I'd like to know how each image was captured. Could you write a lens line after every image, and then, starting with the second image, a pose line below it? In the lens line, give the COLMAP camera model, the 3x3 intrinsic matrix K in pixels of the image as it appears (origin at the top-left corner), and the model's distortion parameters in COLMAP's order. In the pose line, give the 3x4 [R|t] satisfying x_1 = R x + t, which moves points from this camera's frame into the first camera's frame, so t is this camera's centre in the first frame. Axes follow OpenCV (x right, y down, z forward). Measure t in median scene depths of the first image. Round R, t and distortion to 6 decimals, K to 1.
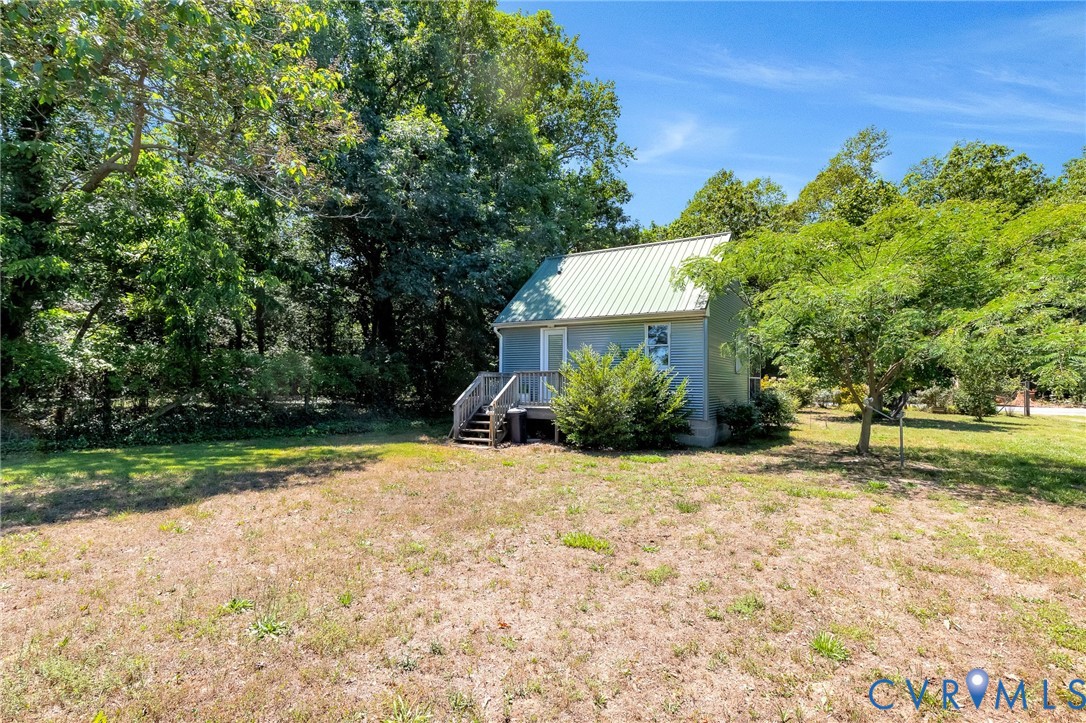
lens RADIAL K [[506.3, 0, 540.7], [0, 506.3, 368.2], [0, 0, 1]] dist [0.015769, -0.001534]
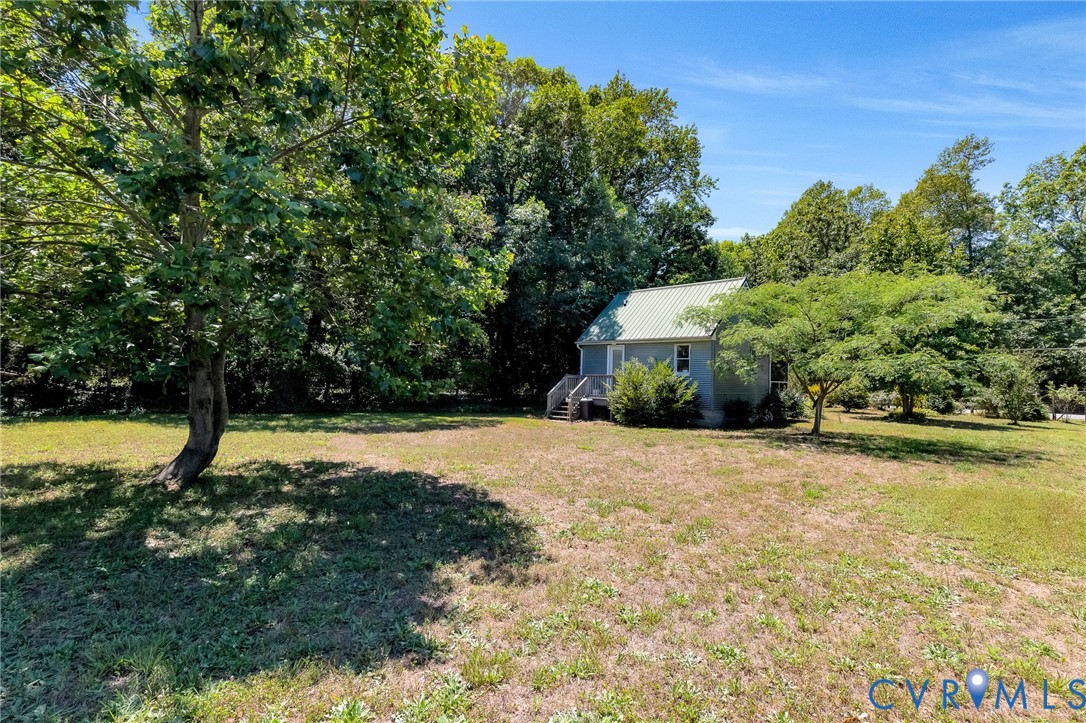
lens RADIAL K [[506.3, 0, 543.4], [0, 506.3, 363.8], [0, 0, 1]] dist [0.015769, -0.001534]
pose [[0.975642, 0.011548, -0.219065, 0.142220], [-0.013155, 0.999896, -0.005880, -0.014524], [0.218974, 0.008618, 0.975693, -0.483972]]
